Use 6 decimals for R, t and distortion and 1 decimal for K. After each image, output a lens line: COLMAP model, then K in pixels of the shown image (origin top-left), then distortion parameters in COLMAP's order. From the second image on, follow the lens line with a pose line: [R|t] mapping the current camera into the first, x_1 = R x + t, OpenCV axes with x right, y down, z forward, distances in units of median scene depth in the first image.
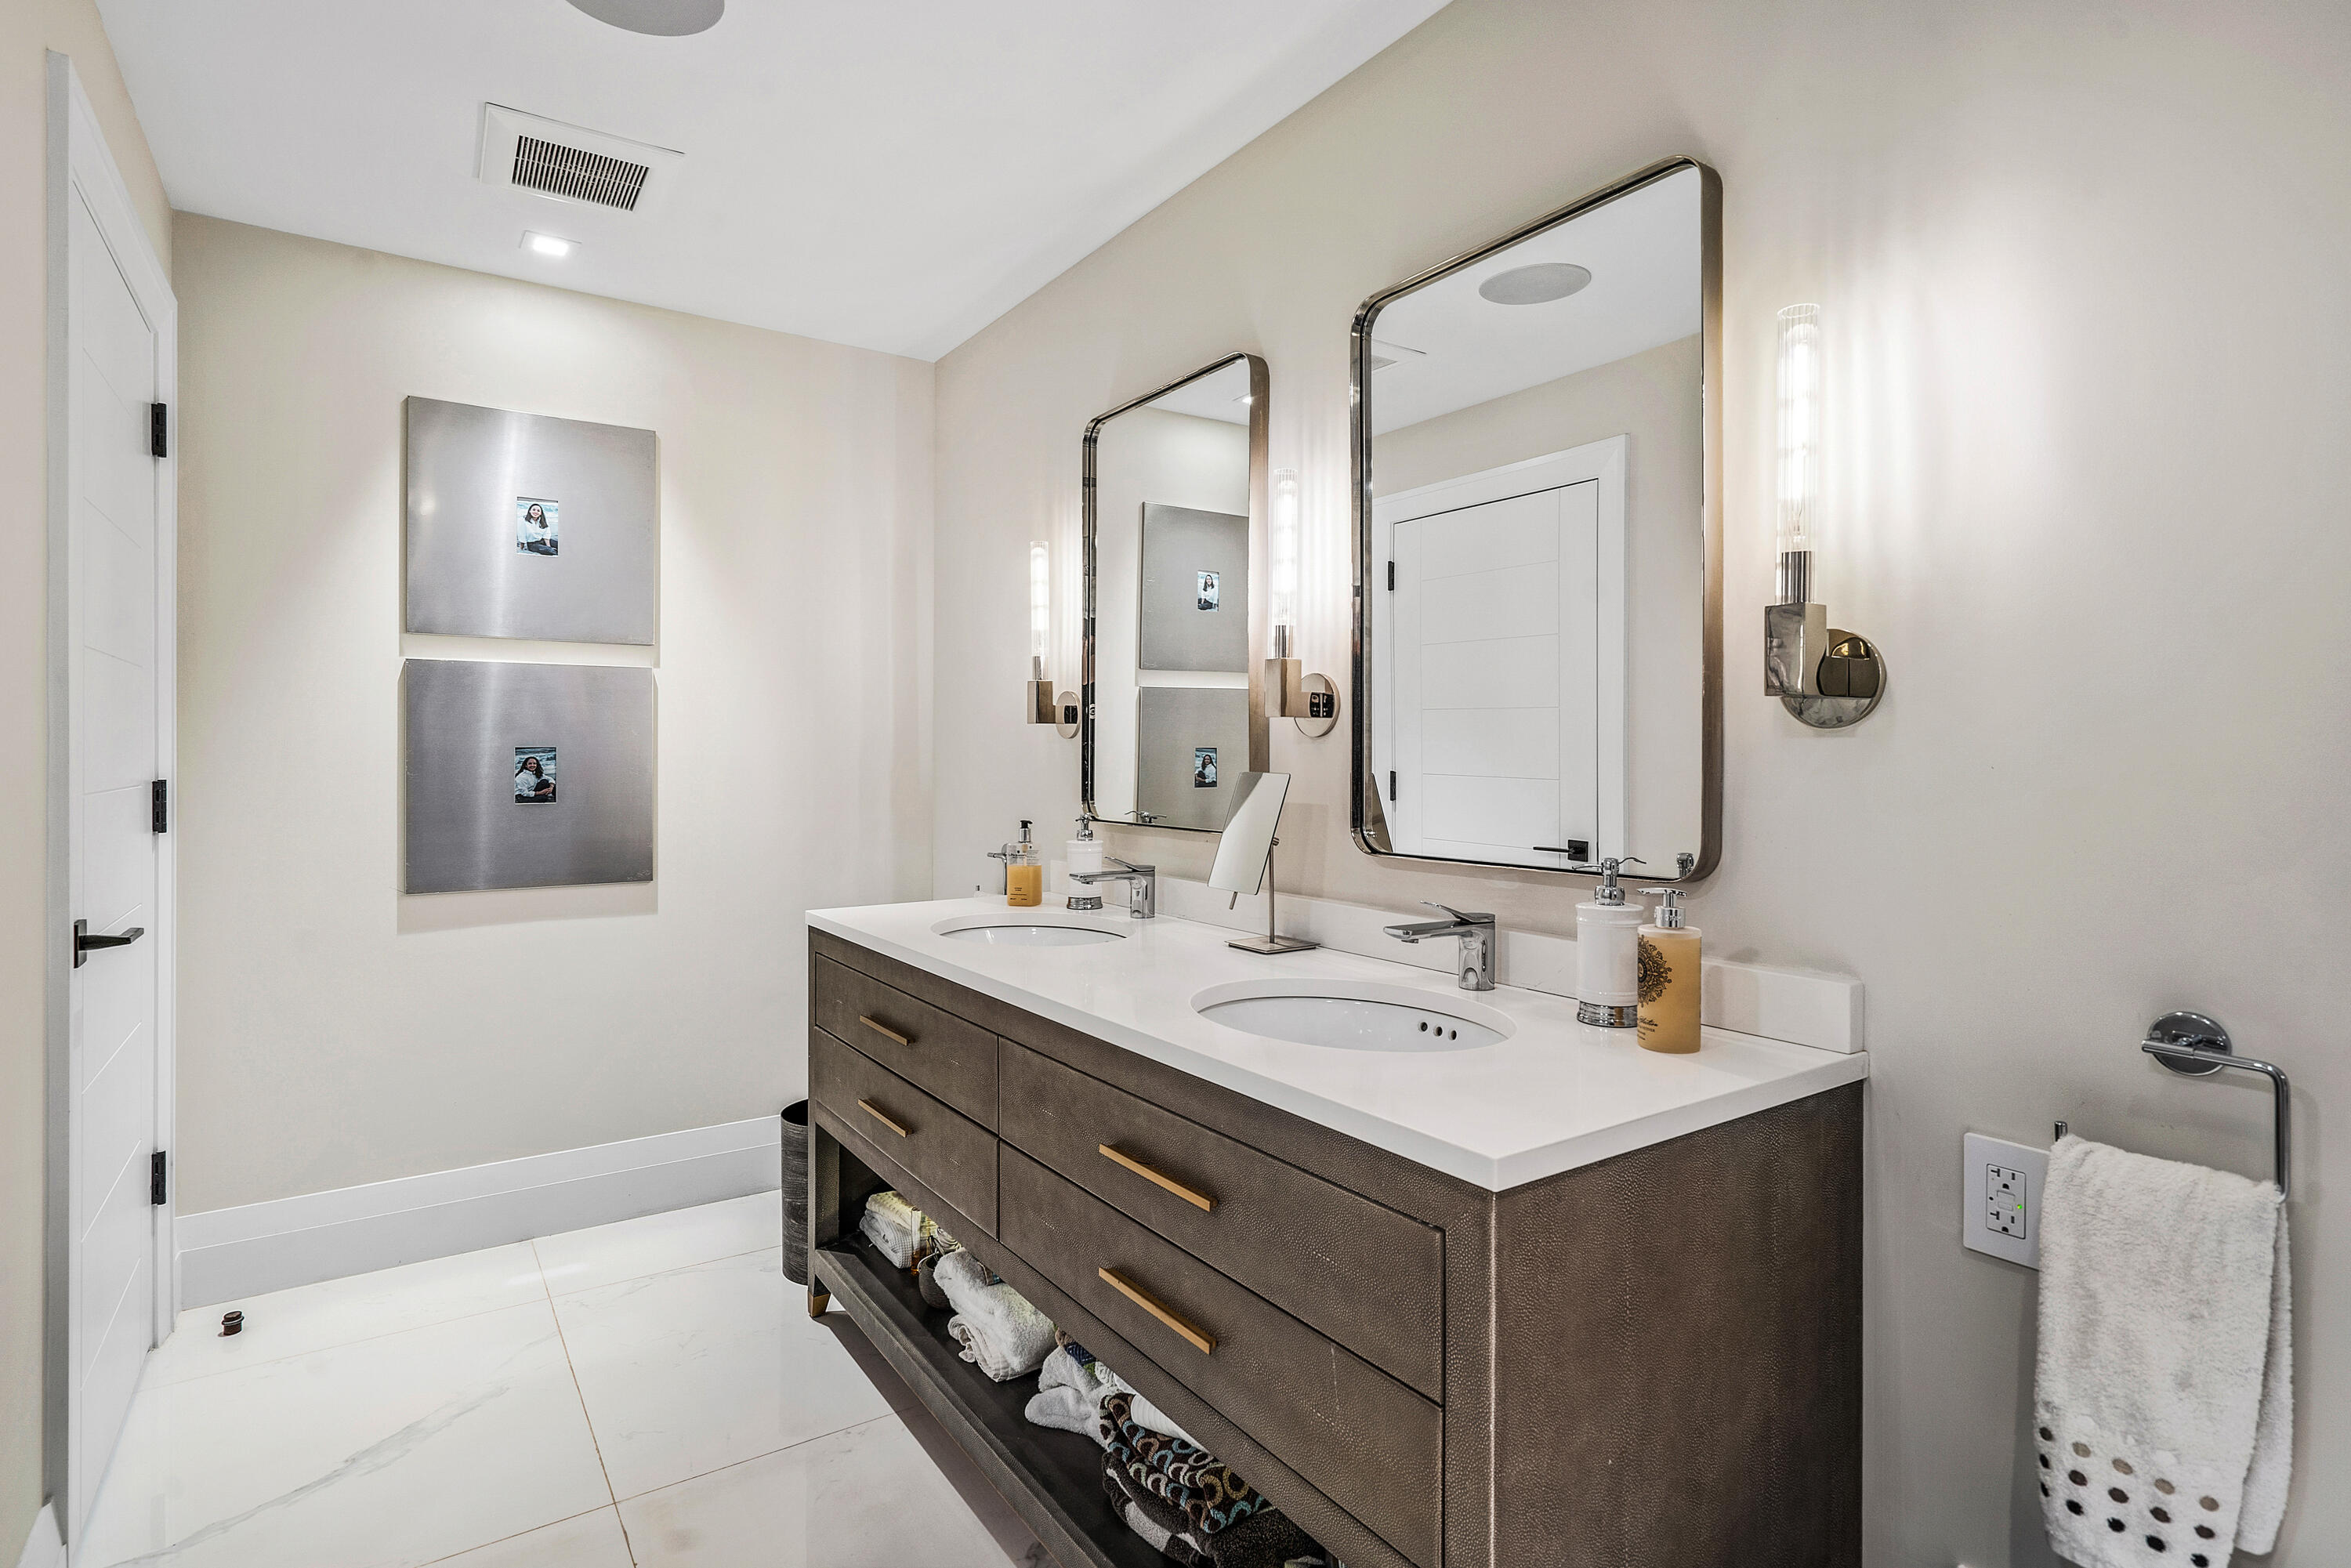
lens RADIAL K [[1164.1, 0, 1169.0], [0, 1164.1, 772.8], [0, 0, 1]] dist [-0.005861, -0.000508]
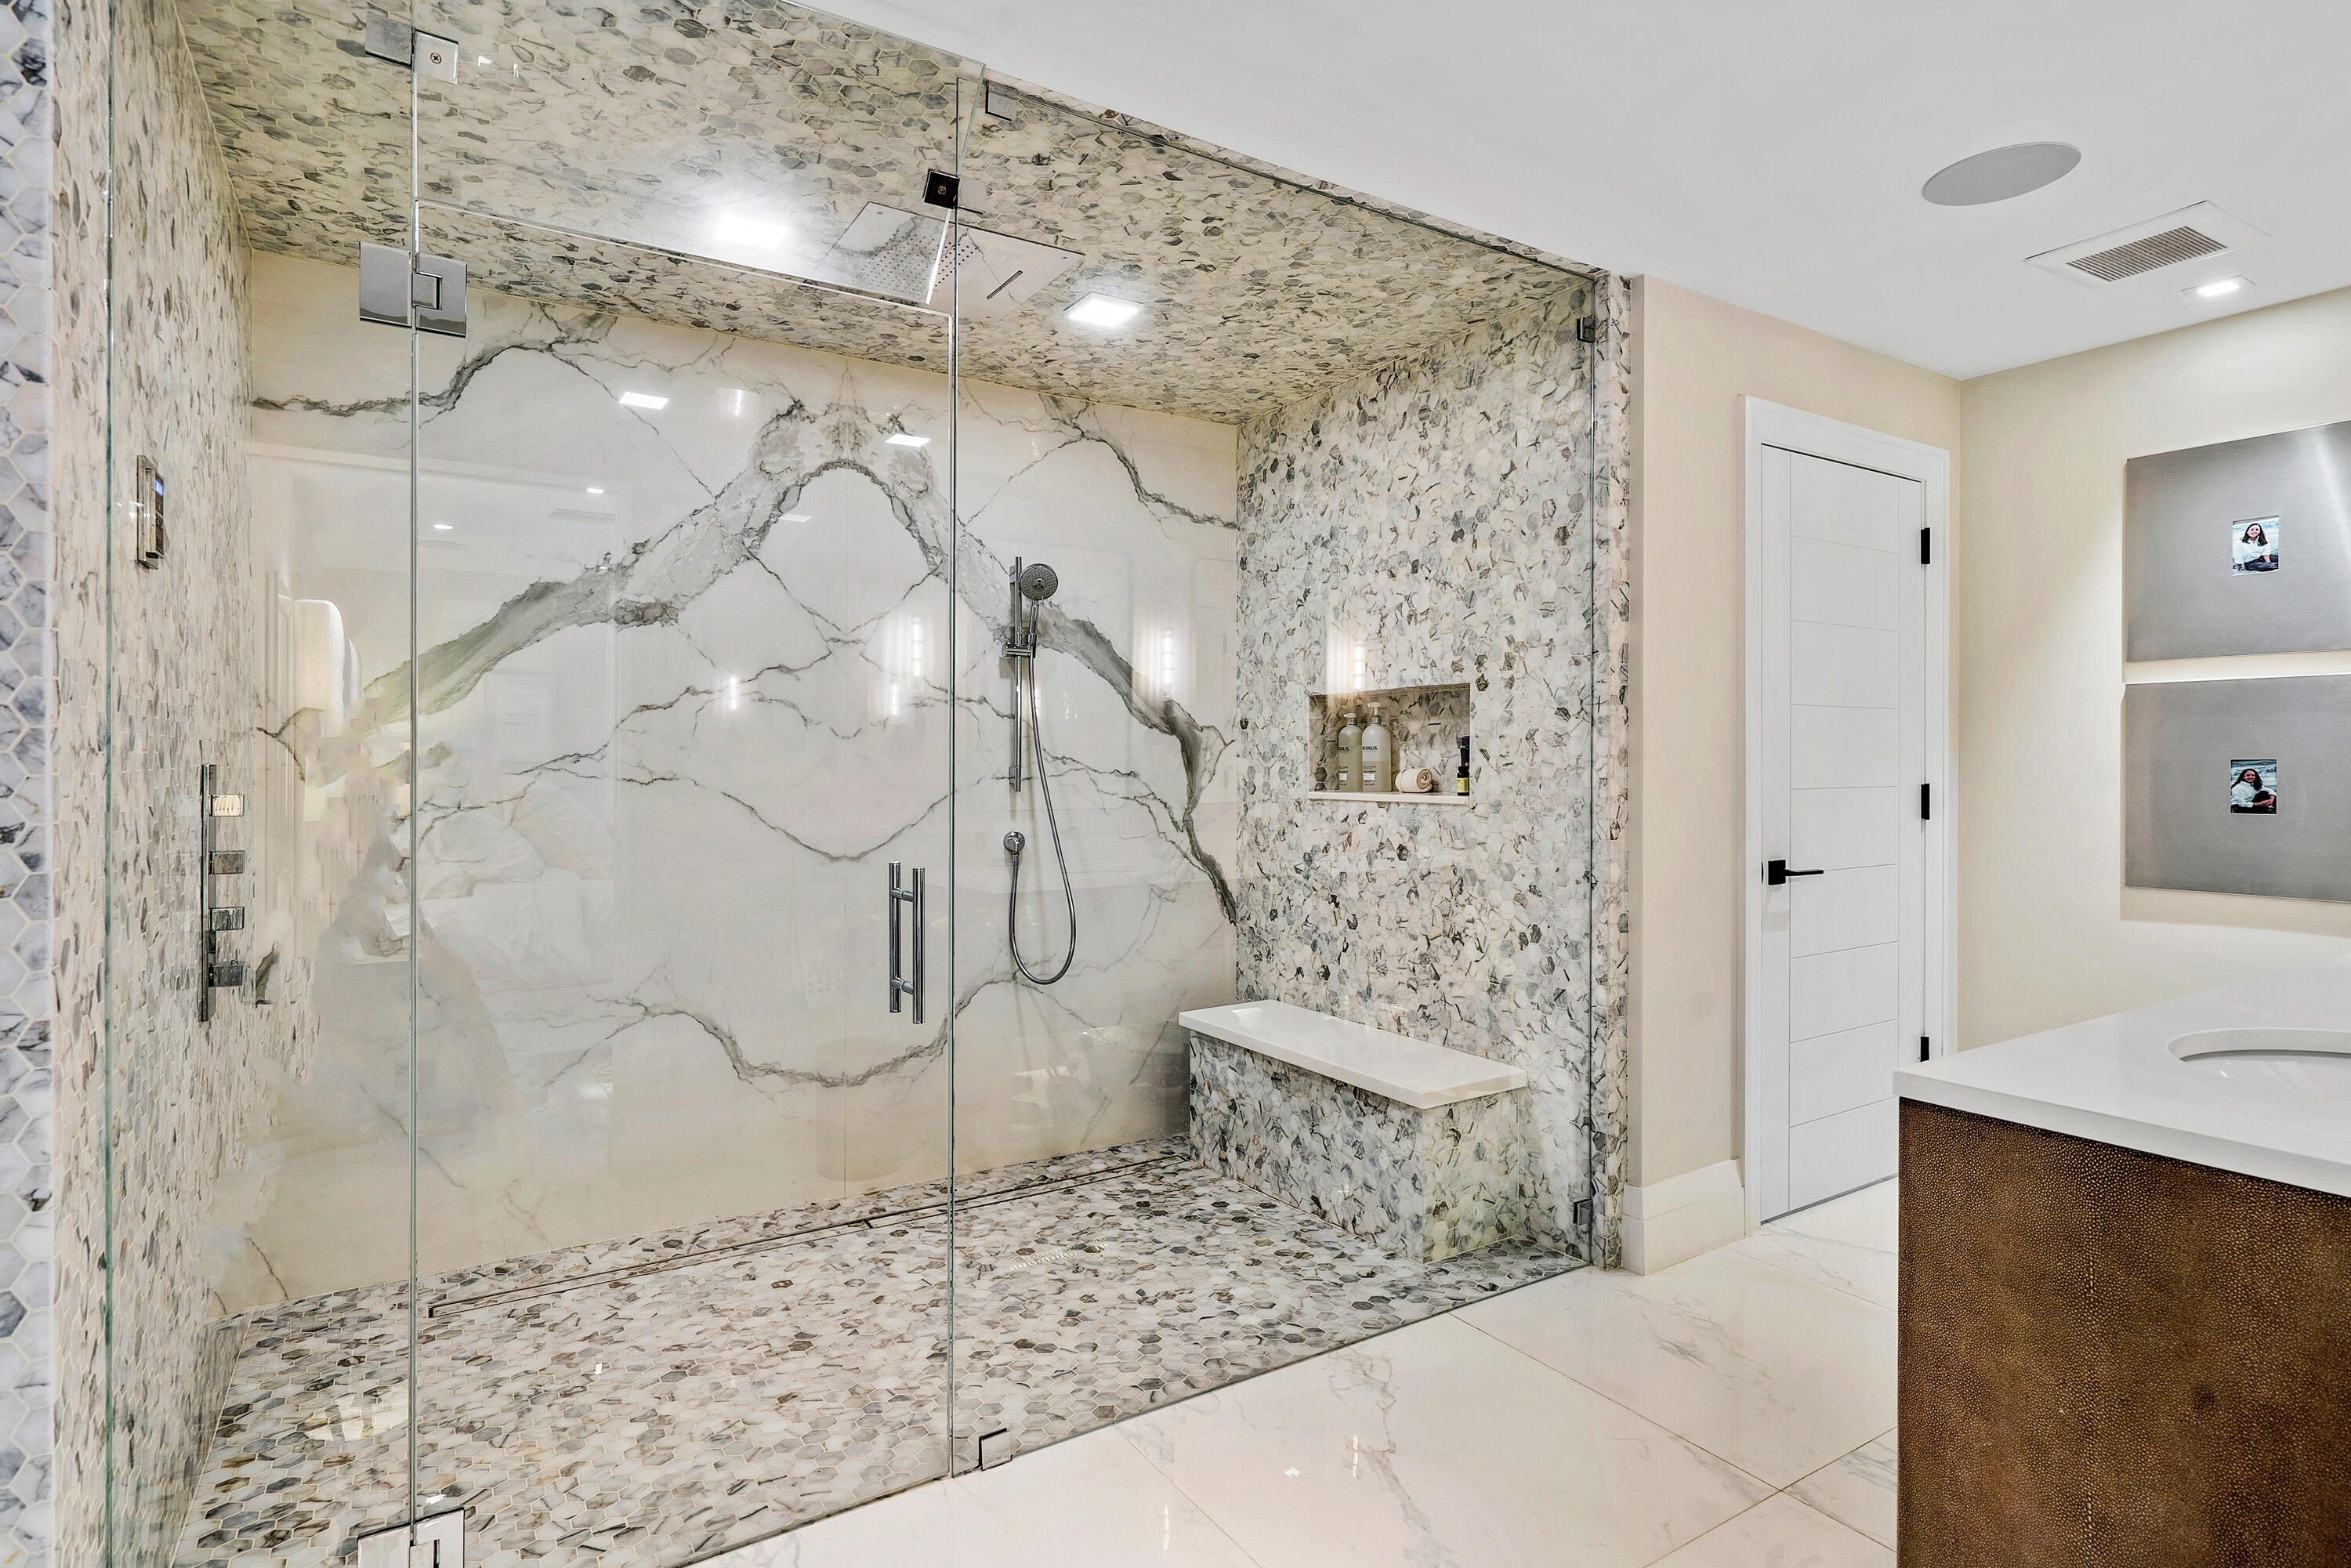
lens RADIAL K [[1164.1, 0, 1169.0], [0, 1164.1, 773.4], [0, 0, 1]] dist [-0.005861, -0.000508]
pose [[-0.014540, 0.005780, -0.999878, 0.497538], [-0.014771, 0.999873, 0.005995, -0.001749], [0.999785, 0.014857, -0.014453, 0.055020]]
